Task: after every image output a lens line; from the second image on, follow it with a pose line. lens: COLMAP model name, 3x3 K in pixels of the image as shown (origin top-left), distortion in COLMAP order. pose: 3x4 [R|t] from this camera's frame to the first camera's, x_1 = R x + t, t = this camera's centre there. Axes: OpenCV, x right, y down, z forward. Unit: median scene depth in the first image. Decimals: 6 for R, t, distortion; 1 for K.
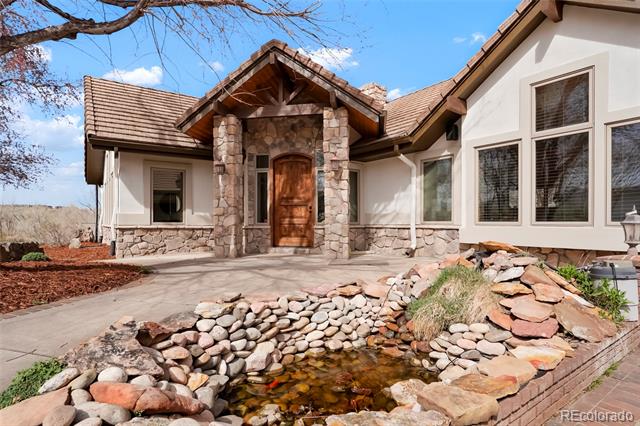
lens RADIAL K [[355.6, 0, 320.0], [0, 355.6, 213.0], [0, 0, 1]] dist [0.001478, 0.000331]
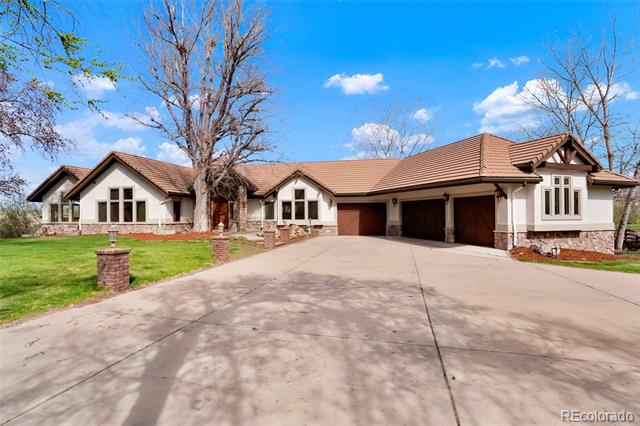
lens RADIAL K [[311.4, 0, 320.0], [0, 311.4, 213.0], [0, 0, 1]] dist [-0.000028, -0.000005]
pose [[0.752640, -0.012465, 0.658314, -1.246398], [-0.002069, 0.999771, 0.021296, -0.100099], [-0.658429, -0.017391, 0.752442, -1.551034]]
